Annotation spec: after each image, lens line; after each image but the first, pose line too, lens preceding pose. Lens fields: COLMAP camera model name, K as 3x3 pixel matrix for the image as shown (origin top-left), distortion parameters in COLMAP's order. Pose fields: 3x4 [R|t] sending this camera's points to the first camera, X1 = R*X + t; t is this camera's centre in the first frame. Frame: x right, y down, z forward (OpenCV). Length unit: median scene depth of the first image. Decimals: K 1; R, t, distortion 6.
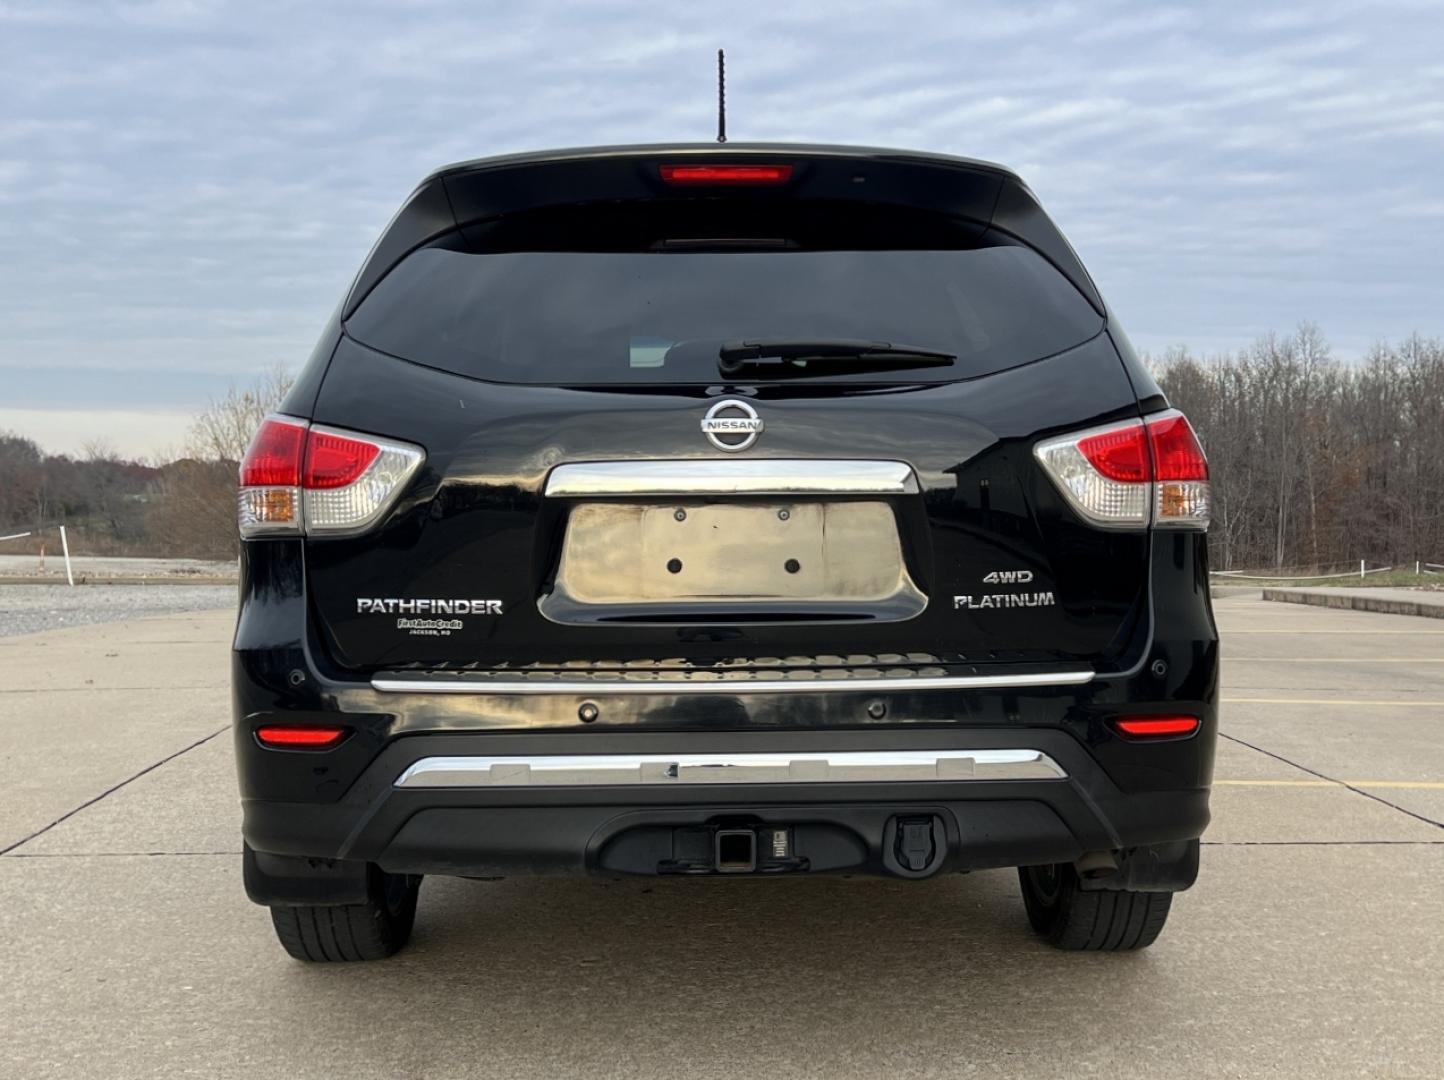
lens RADIAL K [[1845.4, 0, 722.0], [0, 1845.4, 540.0], [0, 0, 1]] dist [0.076980, -0.068956]
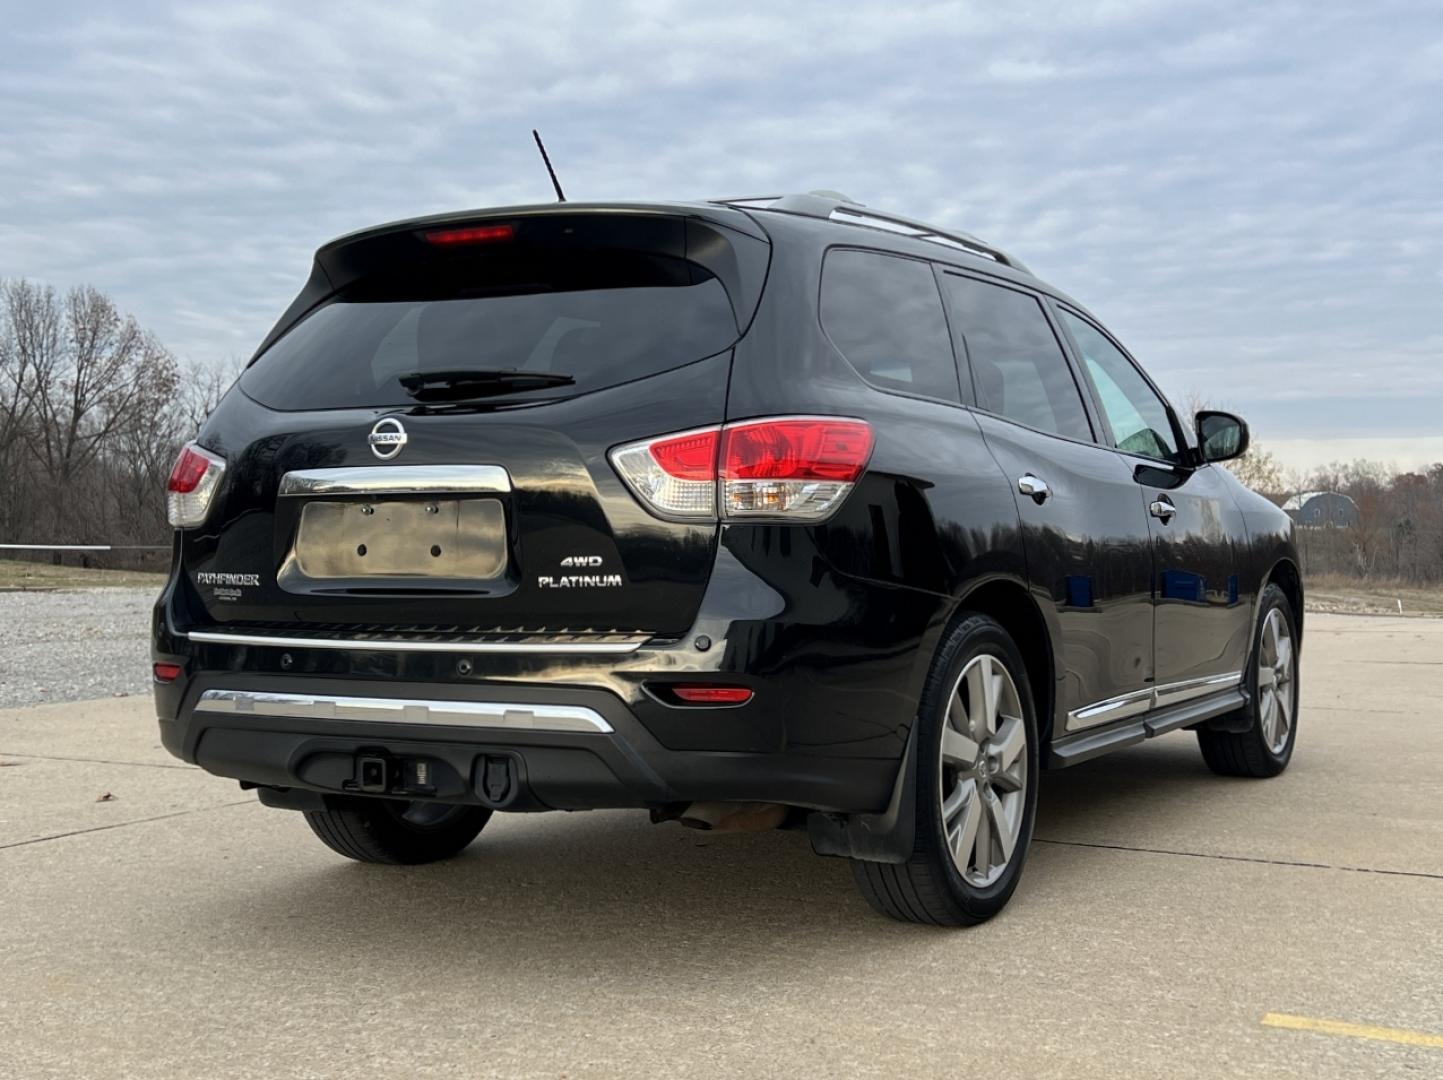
lens RADIAL K [[1844.2, 0, 721.5], [0, 1844.2, 540.0], [0, 0, 1]] dist [0.076980, -0.068956]
pose [[0.852073, 0.003100, -0.523414, 0.845186], [-0.011014, 0.999867, -0.012009, 0.019539], [0.523307, 0.015997, 0.851994, 0.041676]]
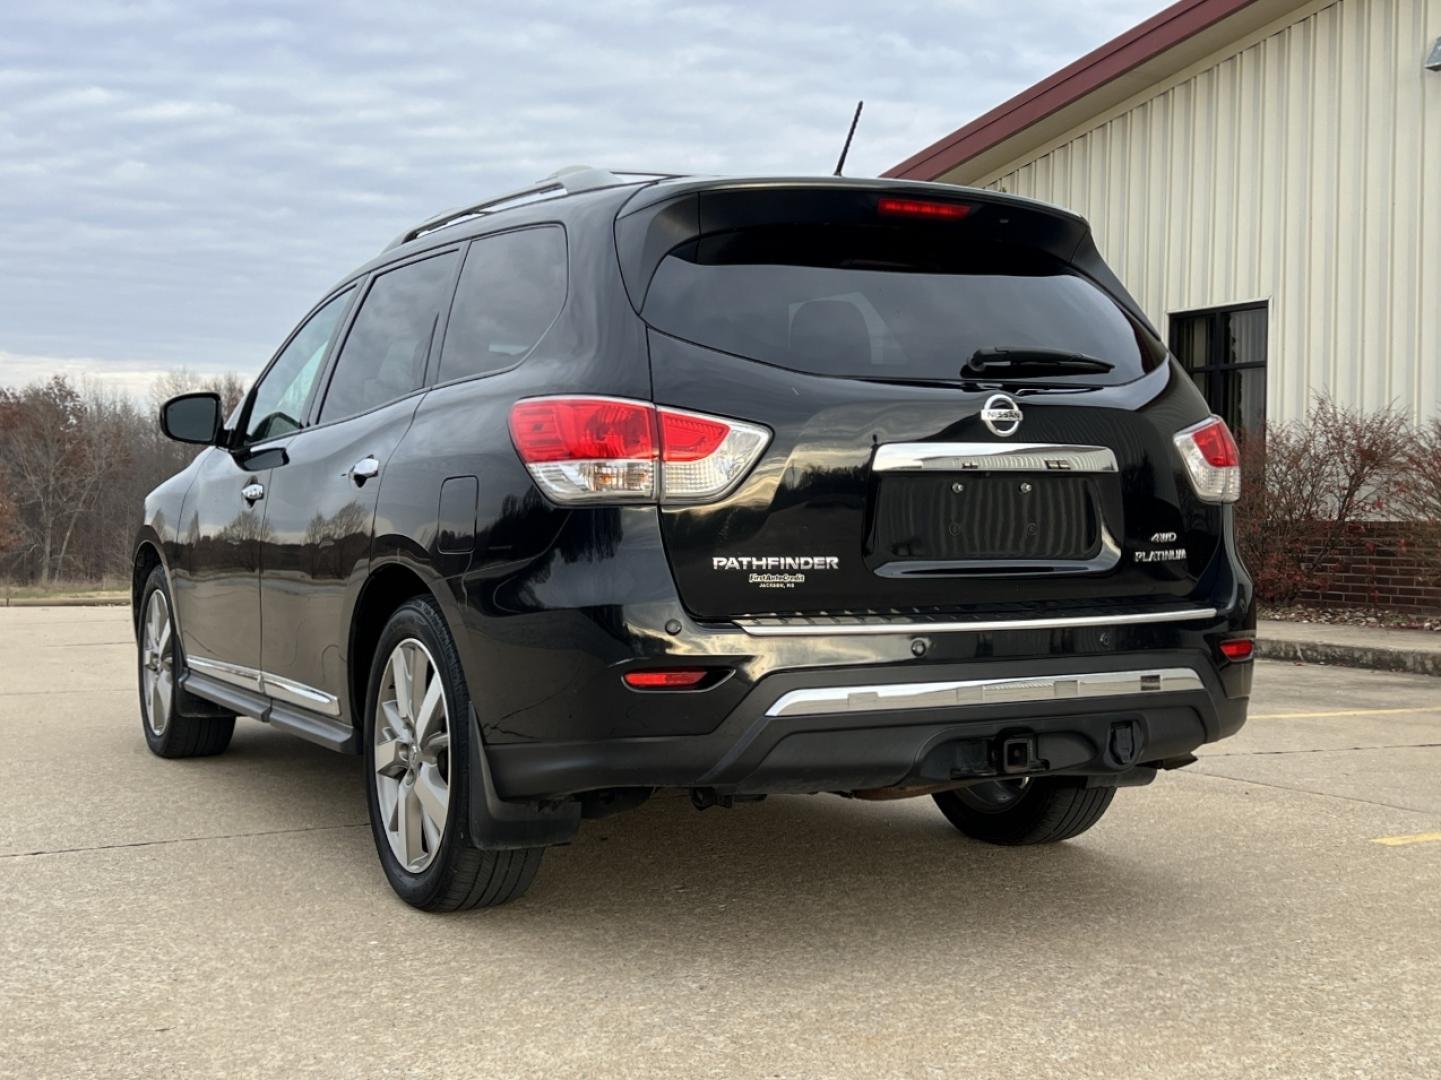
lens RADIAL K [[1858.1, 0, 720.5], [0, 1858.1, 540.0], [0, 0, 1]] dist [0.183512, -0.520082]
pose [[0.890055, -0.003554, 0.455840, -0.722724], [0.007148, 0.999955, -0.006162, 0.027921], [-0.455797, 0.008743, 0.890041, -0.032964]]
